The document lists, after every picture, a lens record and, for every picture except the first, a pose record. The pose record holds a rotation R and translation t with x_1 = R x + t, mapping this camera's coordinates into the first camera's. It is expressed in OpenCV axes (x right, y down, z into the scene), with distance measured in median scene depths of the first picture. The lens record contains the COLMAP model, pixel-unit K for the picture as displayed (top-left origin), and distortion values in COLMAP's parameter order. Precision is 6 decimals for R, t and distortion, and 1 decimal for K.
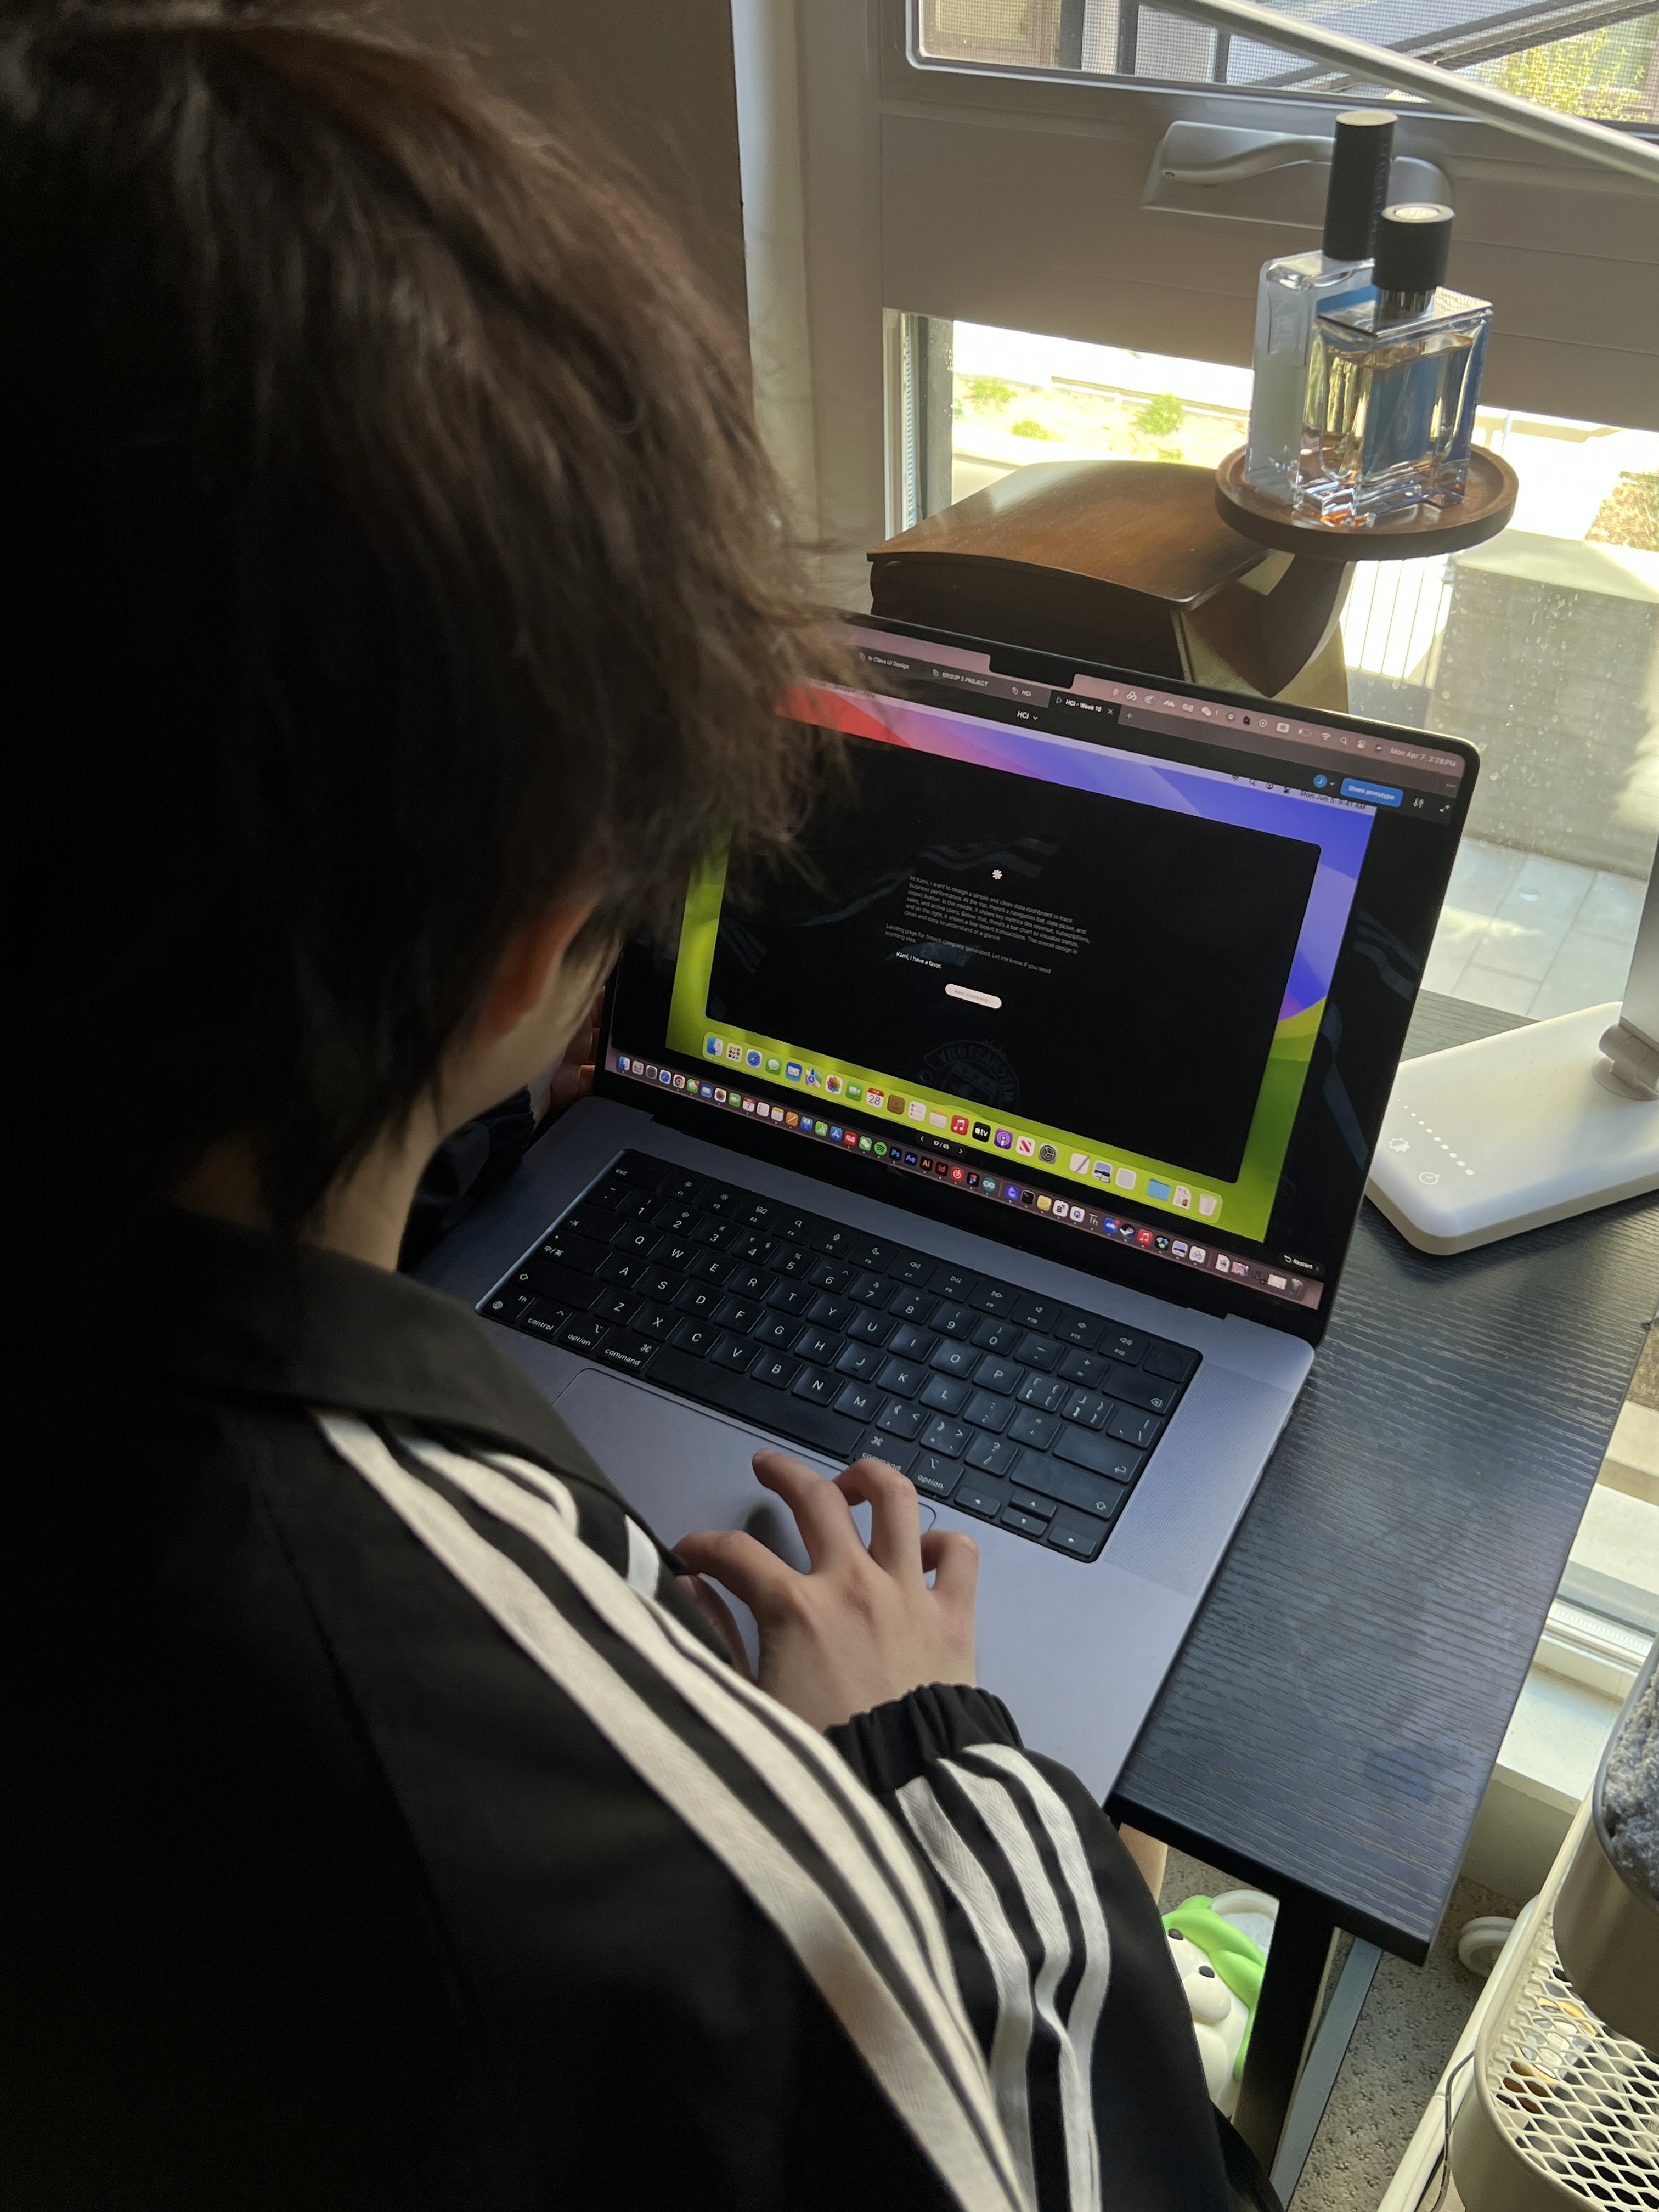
lens RADIAL K [[1901.6, 0, 829.5], [0, 1901.6, 1106.0], [0, 0, 1]] dist [0.005775, 0.001019]
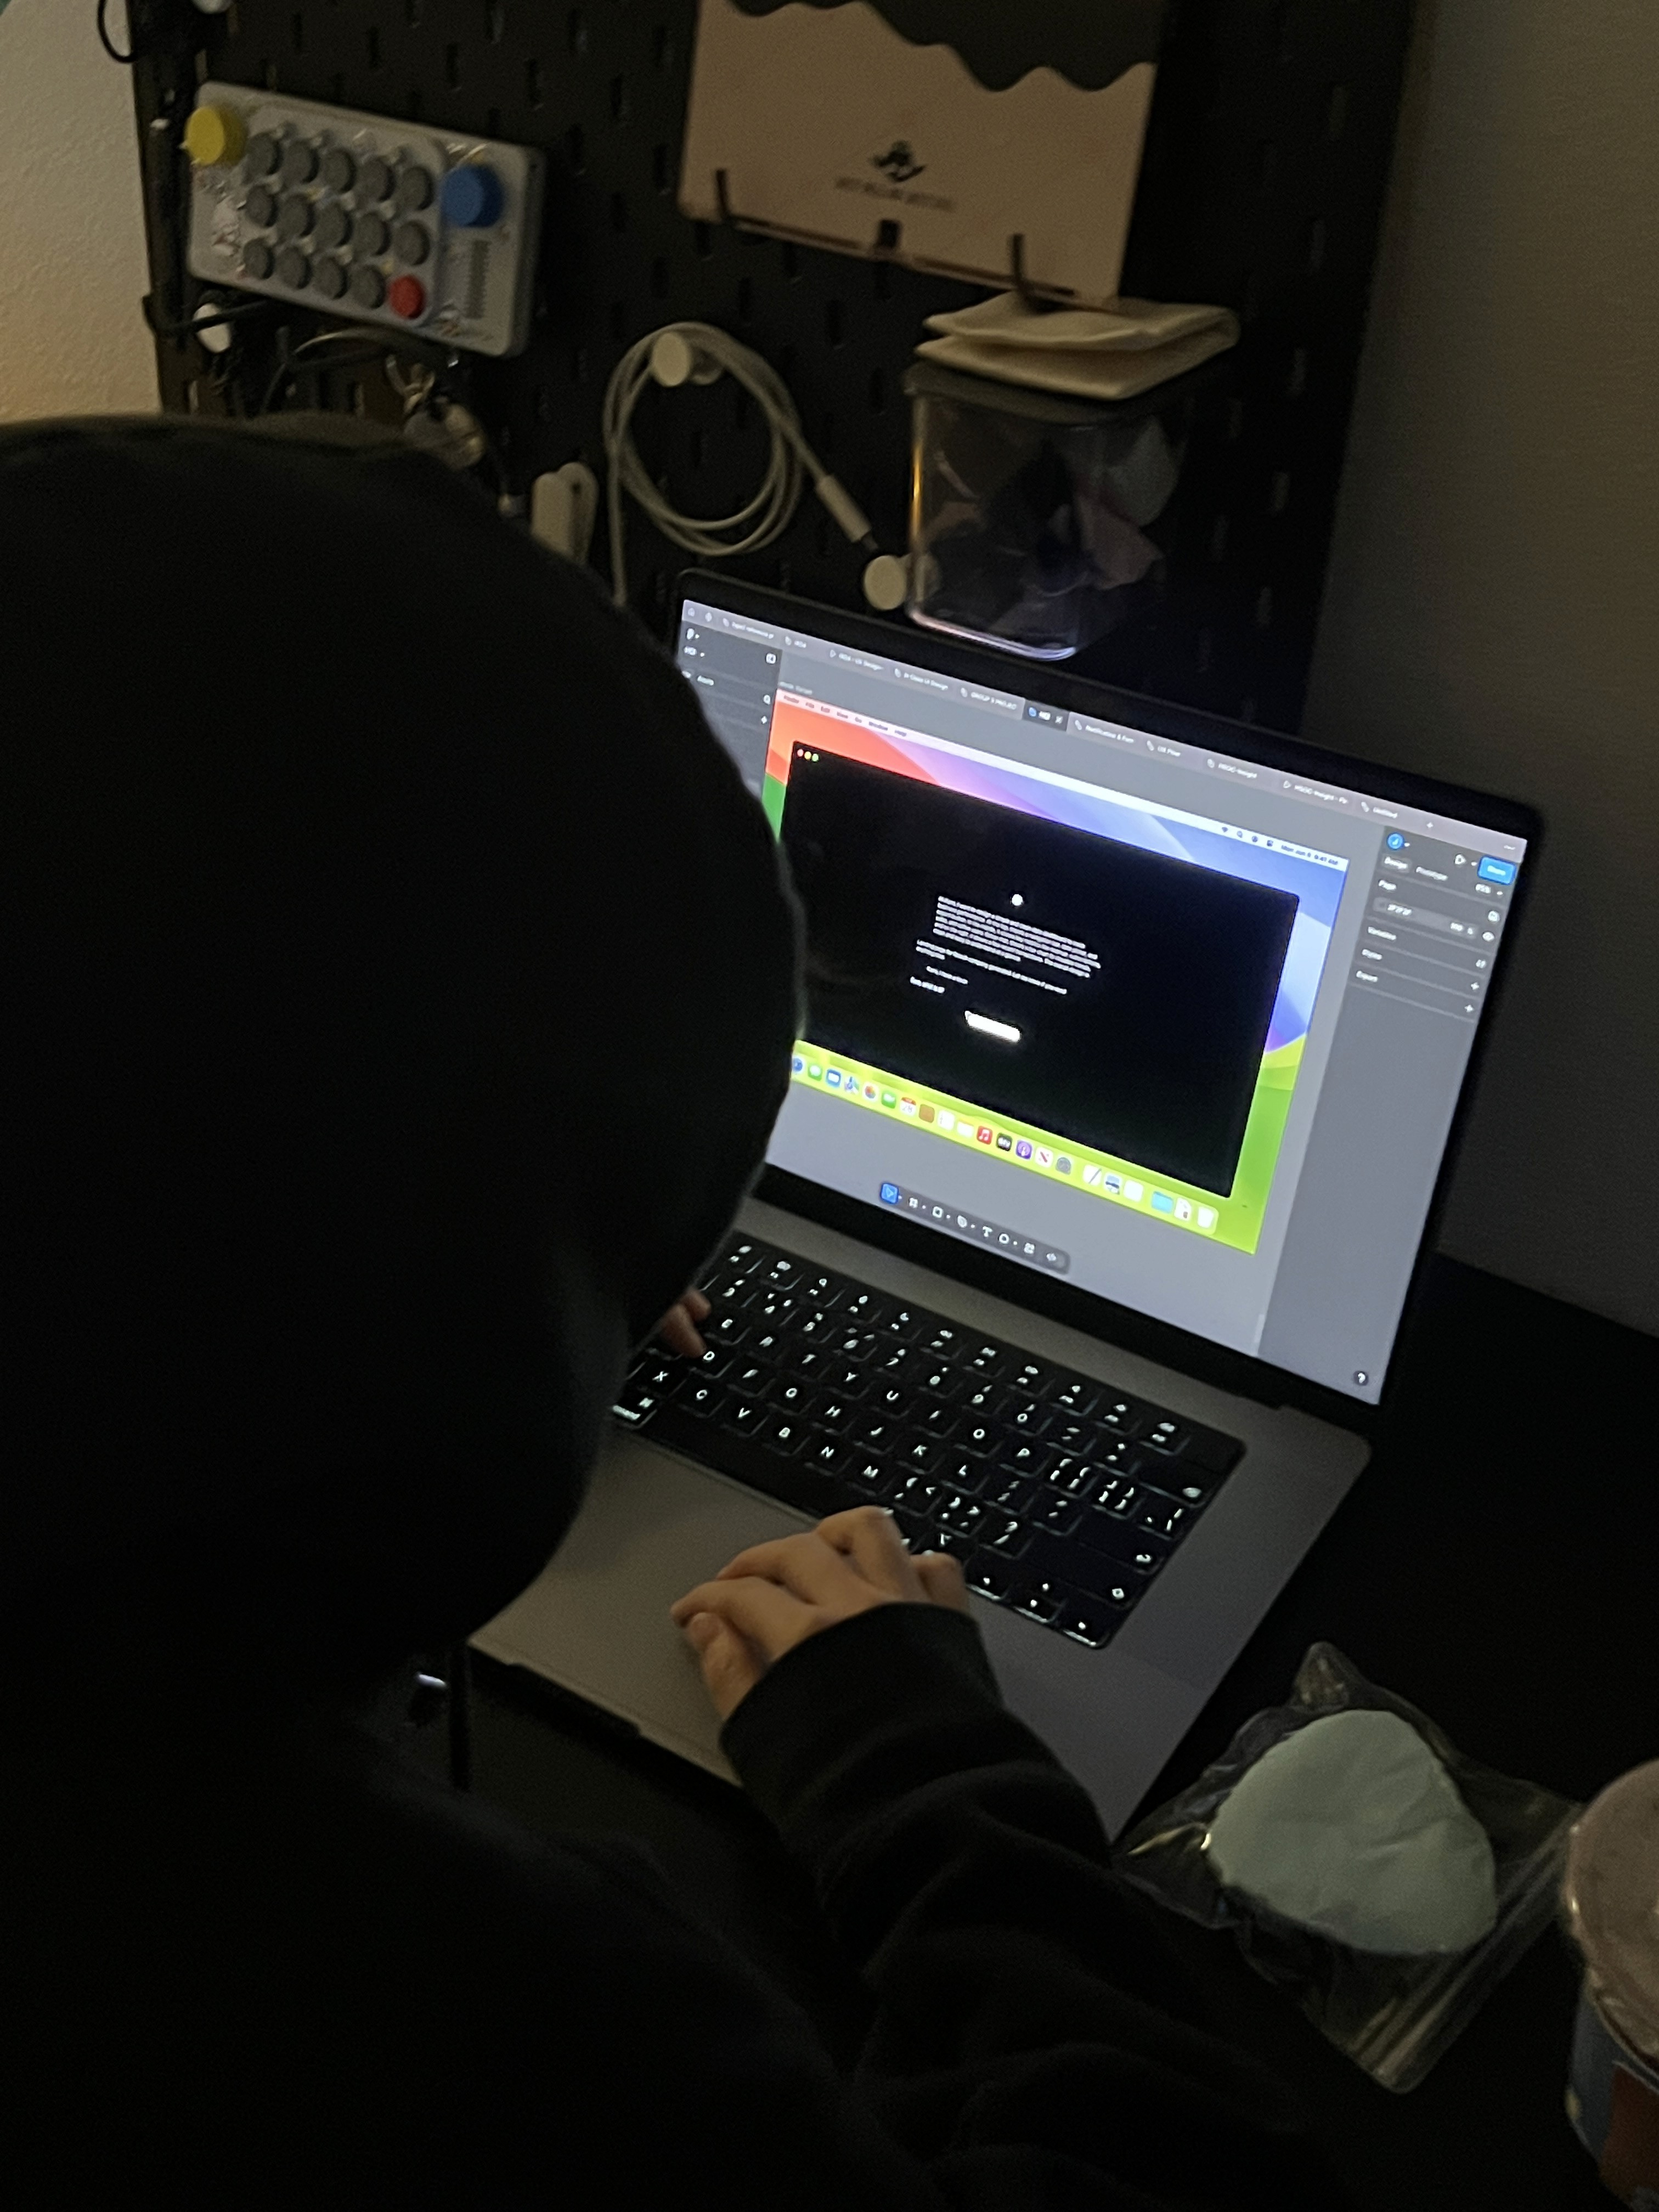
lens RADIAL K [[2595.0, 0, 829.5], [0, 2595.0, 1106.0], [0, 0, 1]] dist [-0.374208, -0.001034]
pose [[0.997693, 0.065973, -0.015994, 0.003284], [-0.066589, 0.996911, -0.041642, 0.061021], [0.013197, 0.042611, 0.999005, -0.468312]]
